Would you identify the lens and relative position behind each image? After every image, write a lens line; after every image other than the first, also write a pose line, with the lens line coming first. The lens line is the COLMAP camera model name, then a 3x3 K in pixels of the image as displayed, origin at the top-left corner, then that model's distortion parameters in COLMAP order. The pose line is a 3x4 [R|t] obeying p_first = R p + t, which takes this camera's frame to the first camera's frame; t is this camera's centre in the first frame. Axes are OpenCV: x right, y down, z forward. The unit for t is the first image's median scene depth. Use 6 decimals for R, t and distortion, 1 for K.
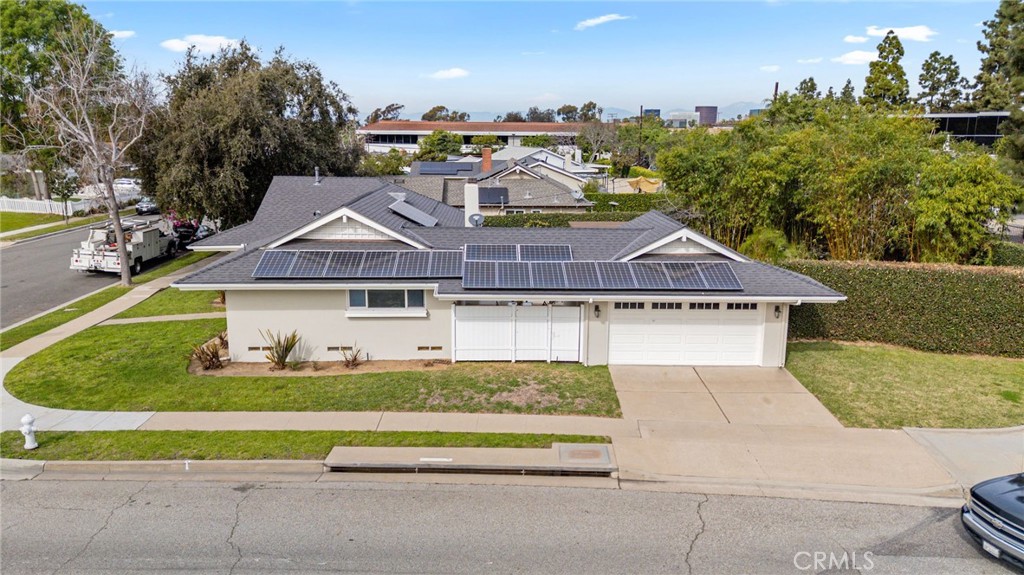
lens RADIAL K [[755.3, 0, 512.0], [0, 755.3, 287.5], [0, 0, 1]] dist [0.002784, -0.000574]
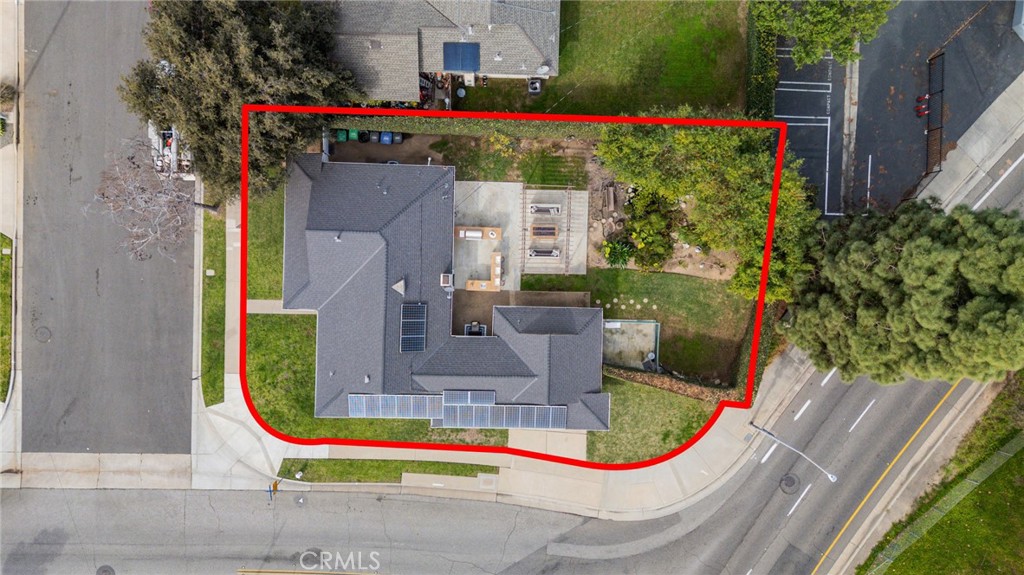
lens RADIAL K [[755.3, 0, 512.0], [0, 755.3, 287.5], [0, 0, 1]] dist [0.002784, -0.000574]
pose [[0.998263, 0.051366, 0.028868, 0.055247], [-0.038967, 0.208035, 0.977345, -2.366513], [0.044197, -0.976772, 0.209675, 0.934470]]
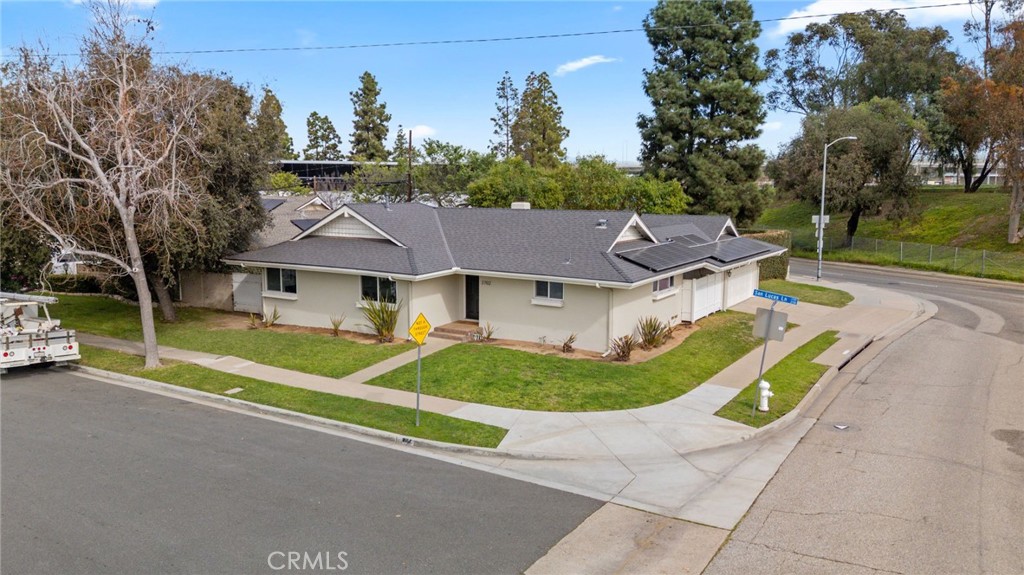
lens RADIAL K [[755.3, 0, 512.0], [0, 755.3, 287.5], [0, 0, 1]] dist [0.002784, -0.000574]
pose [[0.548999, -0.115764, 0.827767, -1.489491], [0.172148, 0.984790, 0.023551, -0.056563], [-0.817903, 0.129569, 0.560577, 0.526272]]
